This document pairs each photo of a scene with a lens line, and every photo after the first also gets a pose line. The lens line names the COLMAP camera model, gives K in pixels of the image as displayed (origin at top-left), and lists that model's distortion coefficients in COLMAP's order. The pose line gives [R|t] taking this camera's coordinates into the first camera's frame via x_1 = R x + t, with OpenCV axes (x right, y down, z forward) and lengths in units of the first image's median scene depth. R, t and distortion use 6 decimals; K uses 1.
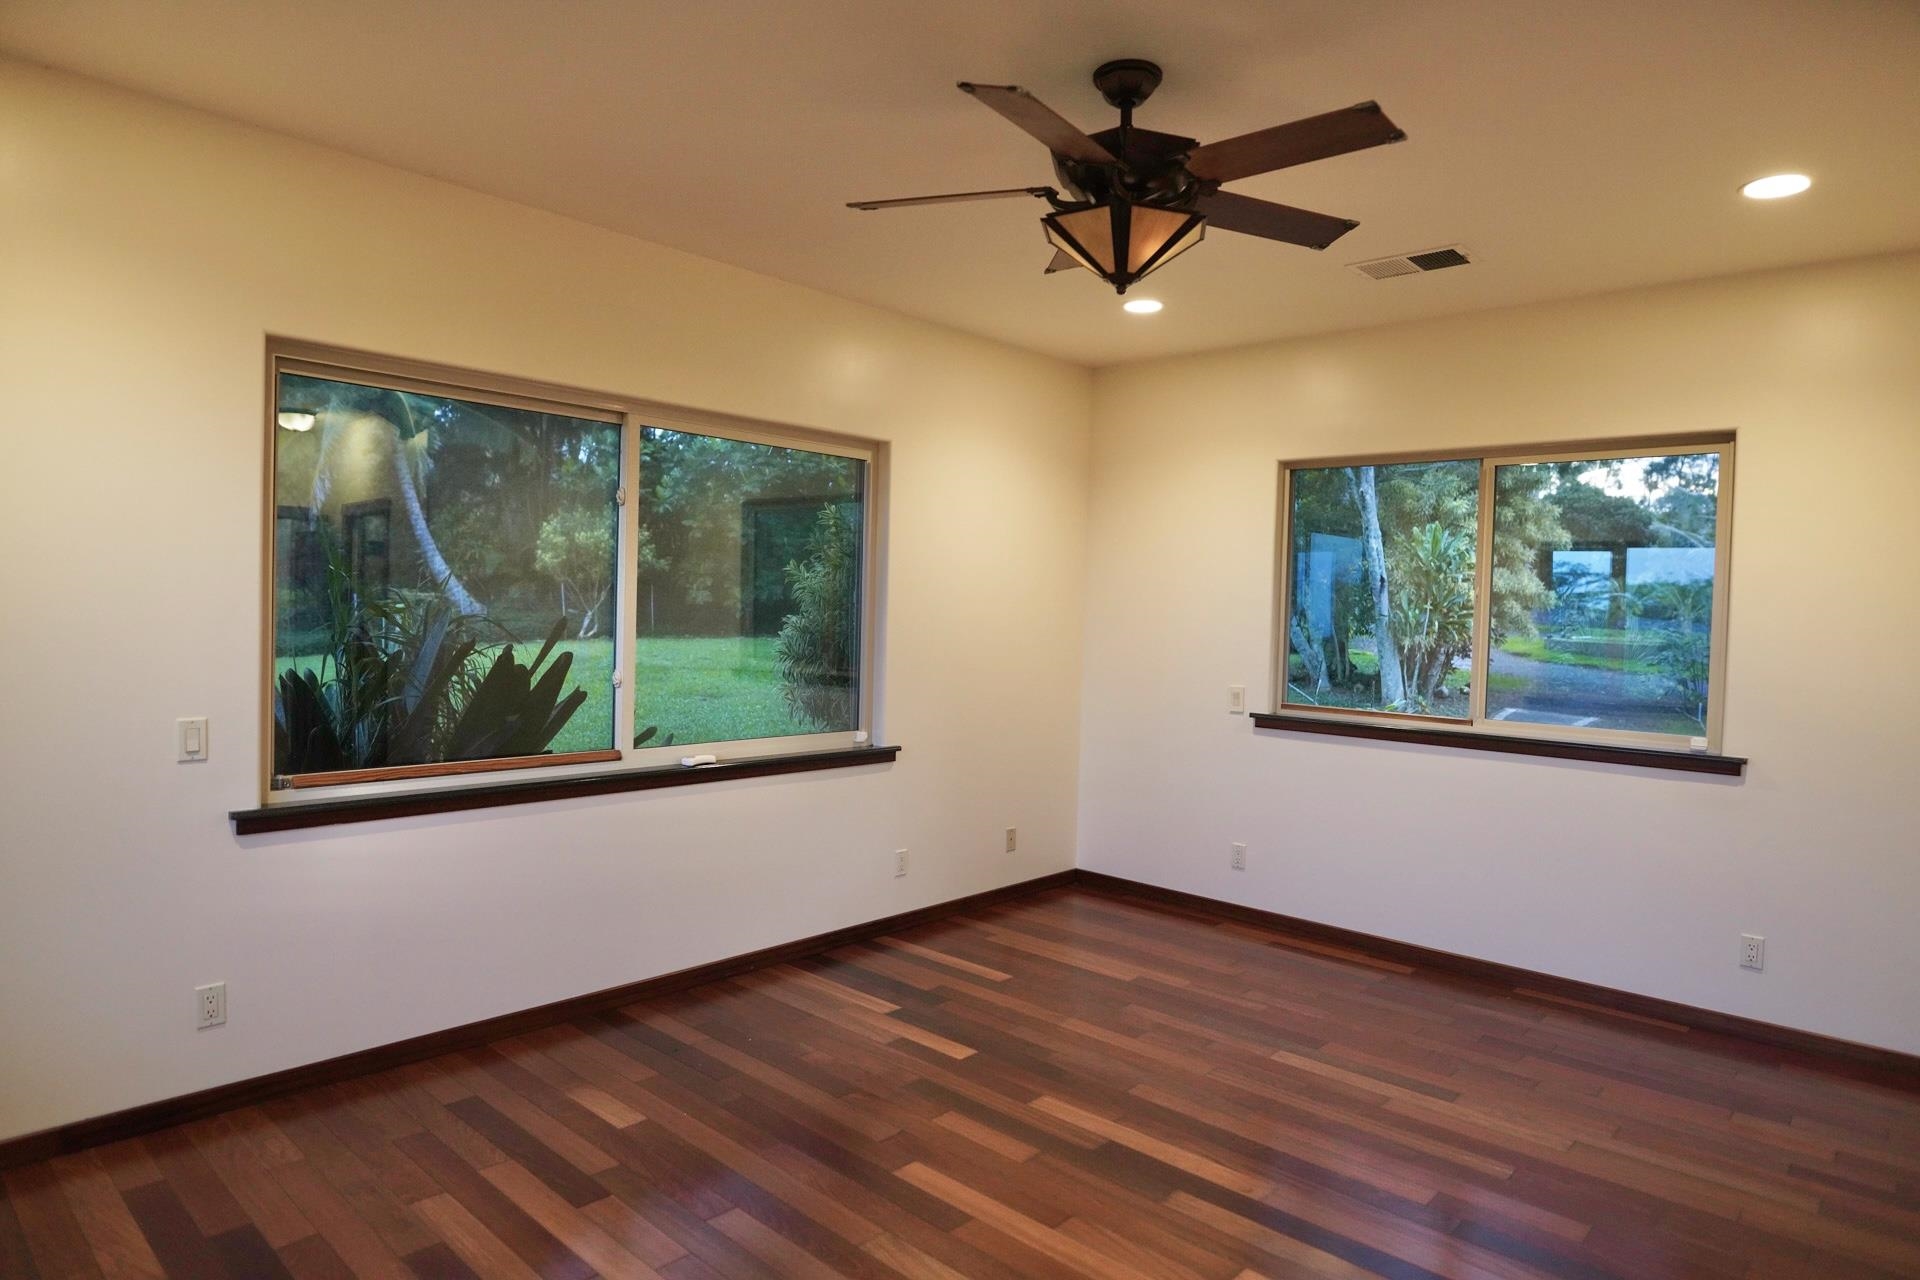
lens RADIAL K [[1122.3, 0, 965.2], [0, 1122.3, 643.1], [0, 0, 1]] dist [-0.018704, 0.000396]
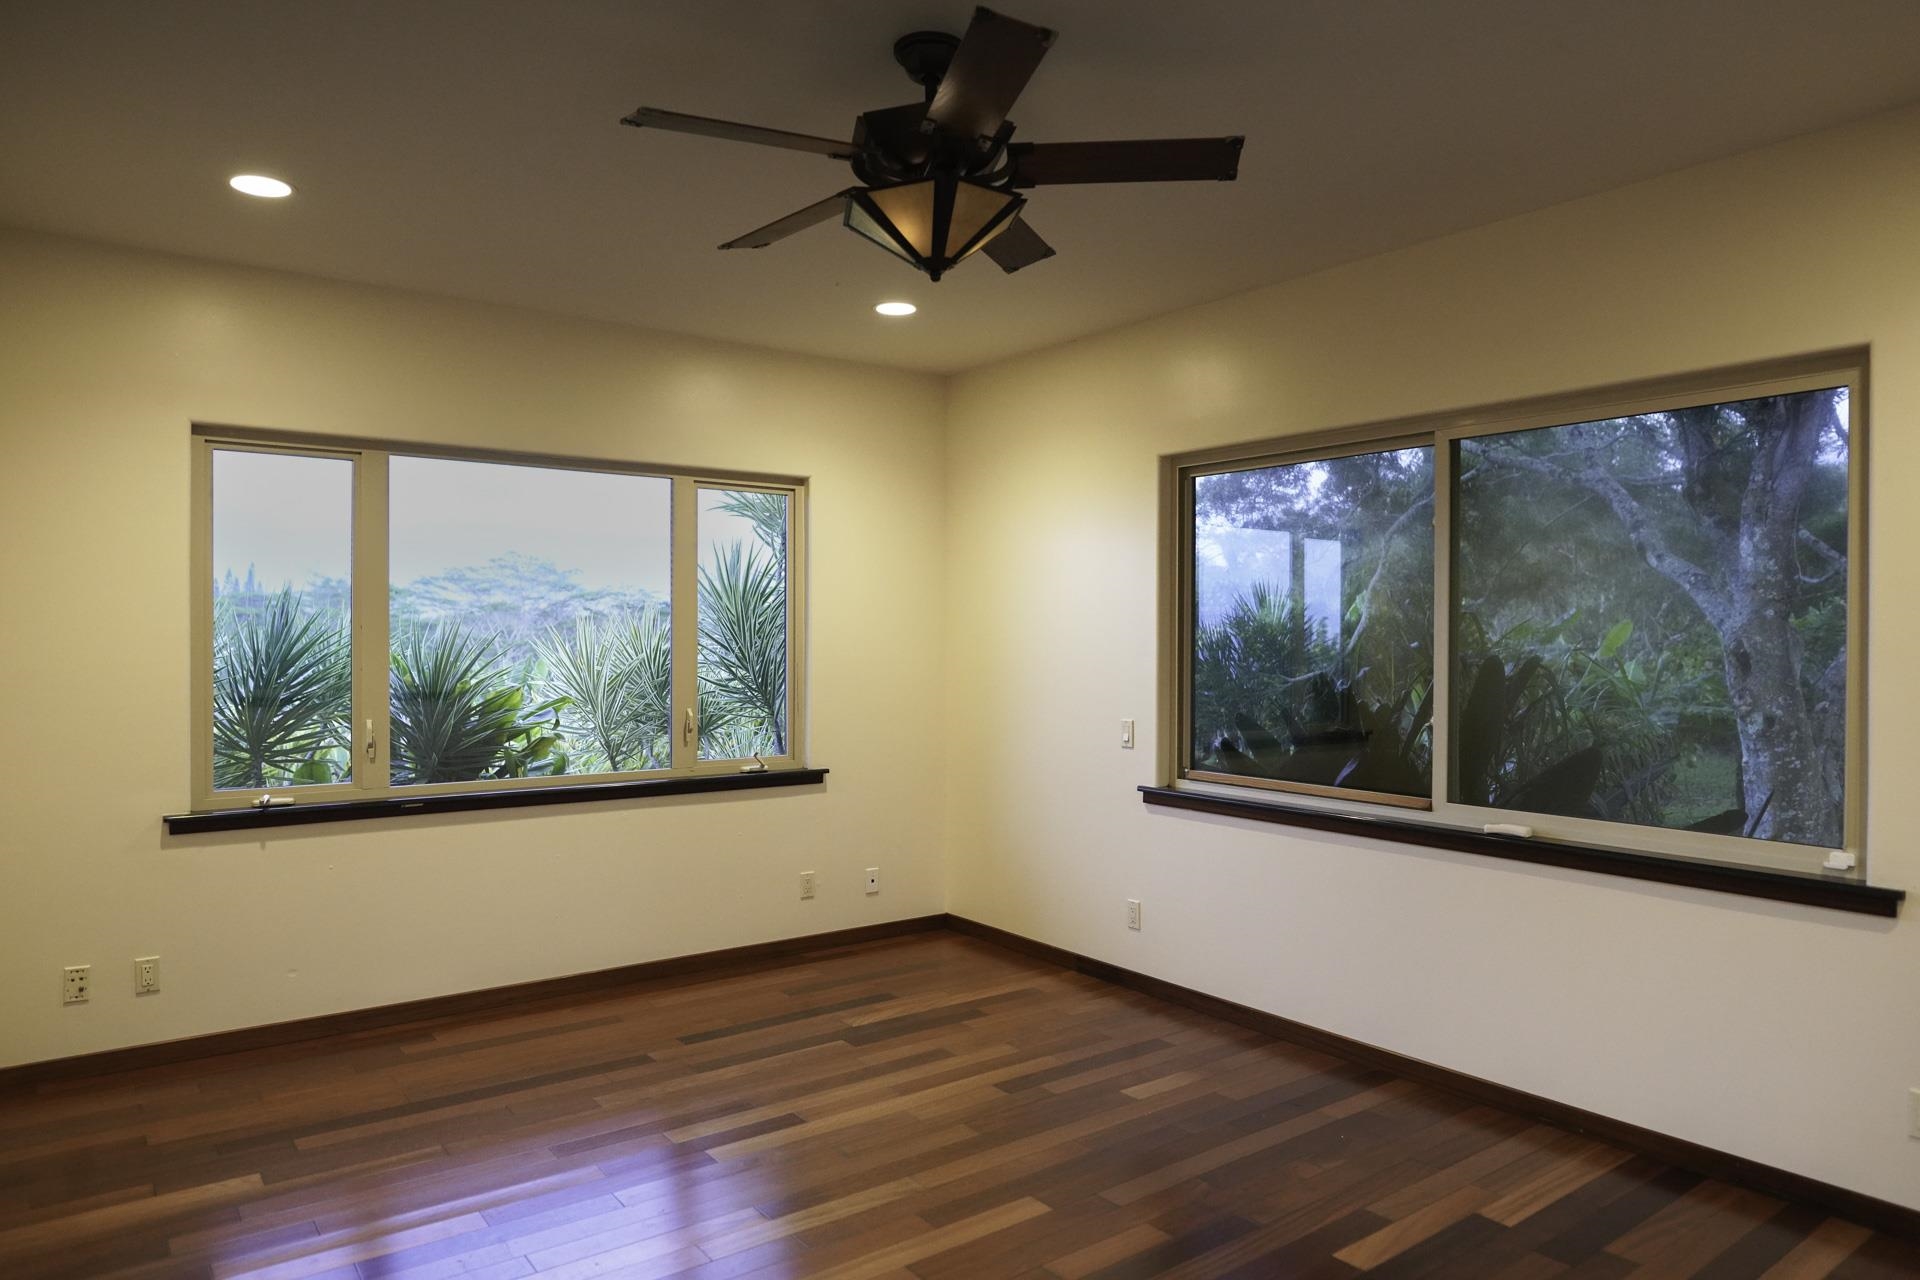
lens RADIAL K [[1122.3, 0, 965.2], [0, 1122.3, 643.1], [0, 0, 1]] dist [-0.018704, 0.000396]
pose [[-0.131351, -0.023424, -0.991059, 0.823598], [-0.049650, 0.998622, -0.017023, -0.007235], [0.990092, 0.046970, -0.132333, 0.900703]]
